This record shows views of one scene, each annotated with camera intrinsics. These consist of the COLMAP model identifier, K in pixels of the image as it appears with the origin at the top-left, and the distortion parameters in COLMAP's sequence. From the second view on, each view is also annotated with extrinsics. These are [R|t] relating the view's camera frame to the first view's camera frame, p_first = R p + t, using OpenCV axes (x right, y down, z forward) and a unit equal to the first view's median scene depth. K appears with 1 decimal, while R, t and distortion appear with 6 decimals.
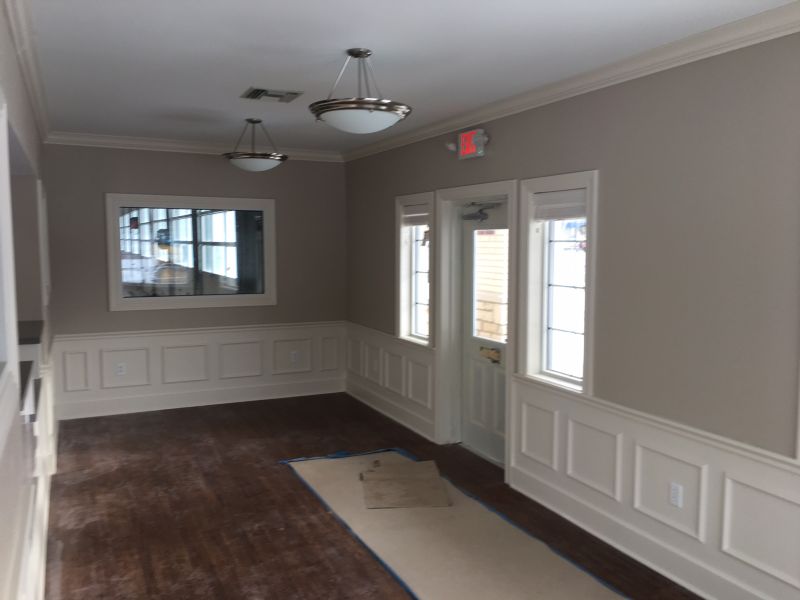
lens RADIAL K [[679.3, 0, 400.7], [0, 679.3, 295.7], [0, 0, 1]] dist [0.011540, -0.013092]
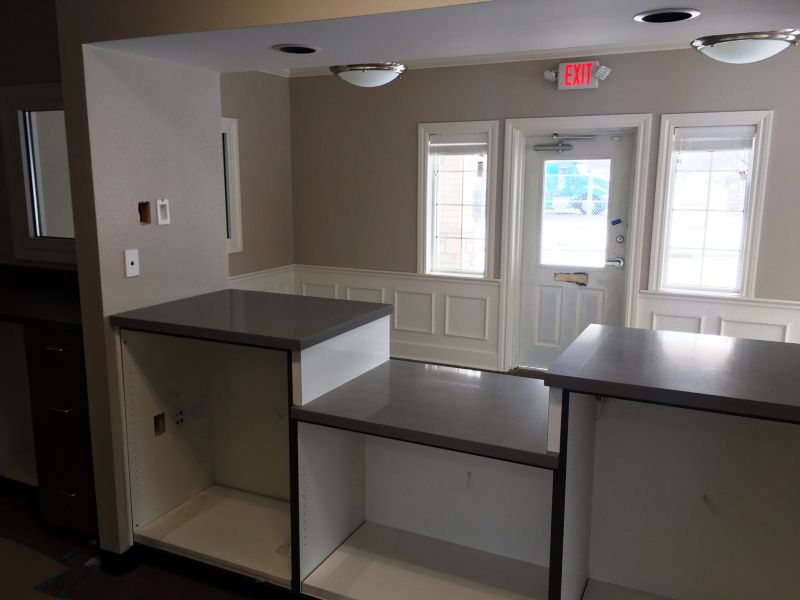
lens RADIAL K [[679.3, 0, 402.1], [0, 679.3, 304.3], [0, 0, 1]] dist [0.011540, -0.013092]
pose [[0.783154, -0.123472, 0.609446, -0.741423], [0.054399, 0.989935, 0.130654, -0.028244], [-0.619443, -0.069169, 0.781988, 0.325625]]
